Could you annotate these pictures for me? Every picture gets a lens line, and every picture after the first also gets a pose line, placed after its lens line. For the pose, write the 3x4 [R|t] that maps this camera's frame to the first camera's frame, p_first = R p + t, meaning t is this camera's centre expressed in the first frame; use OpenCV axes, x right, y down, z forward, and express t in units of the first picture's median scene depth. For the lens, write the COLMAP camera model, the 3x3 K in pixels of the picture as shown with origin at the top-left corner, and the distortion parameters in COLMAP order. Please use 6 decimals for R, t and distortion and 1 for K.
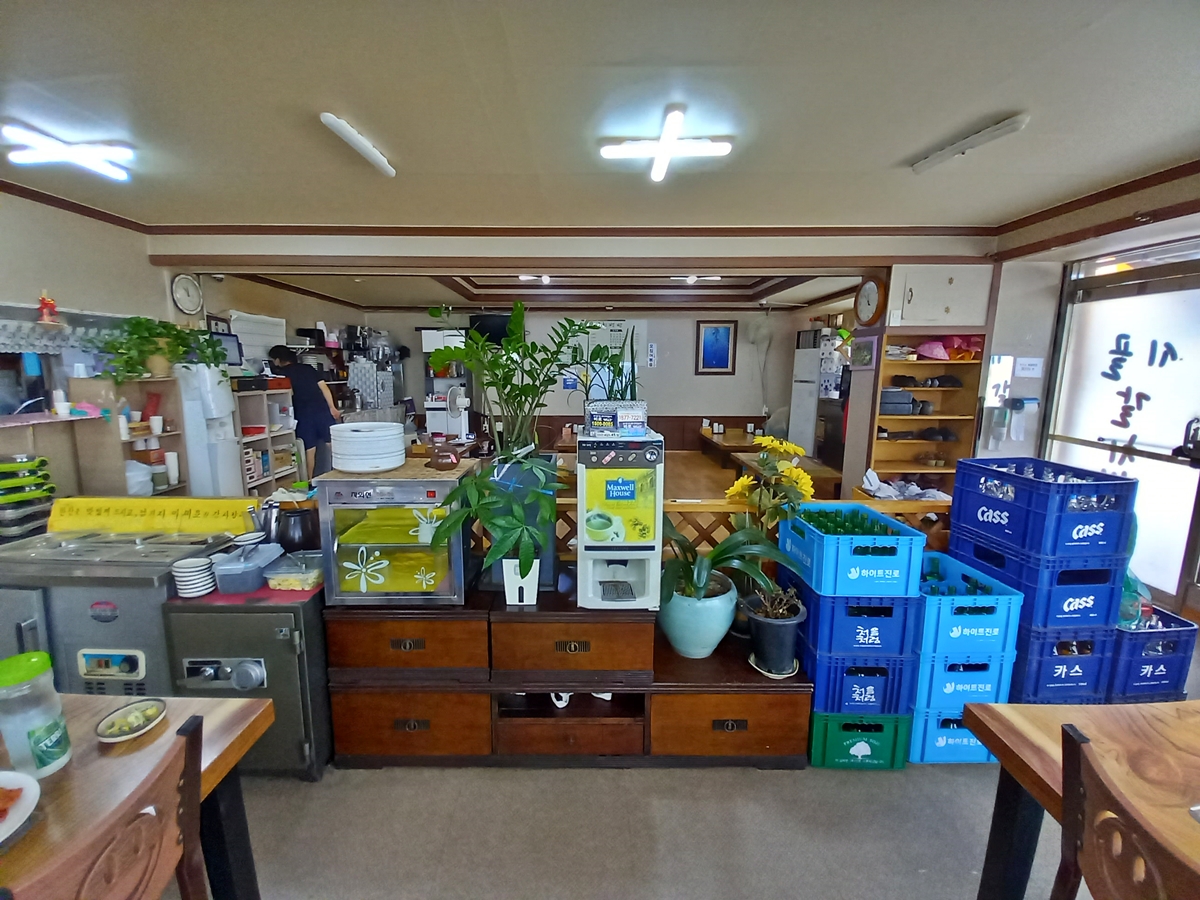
lens RADIAL K [[487.4, 0, 598.1], [0, 487.4, 447.1], [0, 0, 1]] dist [-0.018834, -0.001917]
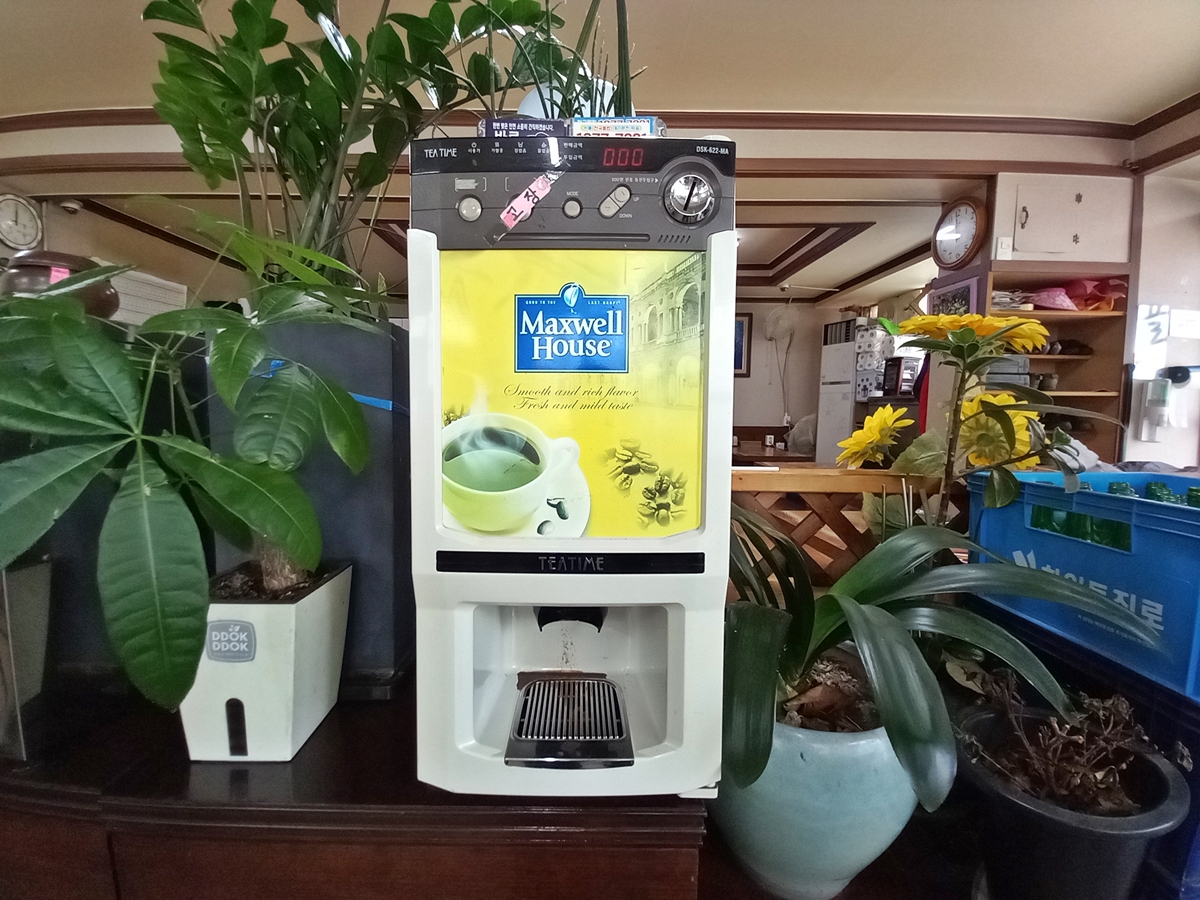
lens RADIAL K [[487.4, 0, 590.7], [0, 487.4, 446.6], [0, 0, 1]] dist [-0.018834, -0.001917]
pose [[0.999952, 0.003755, -0.009013, 0.025681], [-0.004450, 0.996911, -0.078409, 0.074379], [0.008691, 0.078445, 0.996881, 0.329099]]
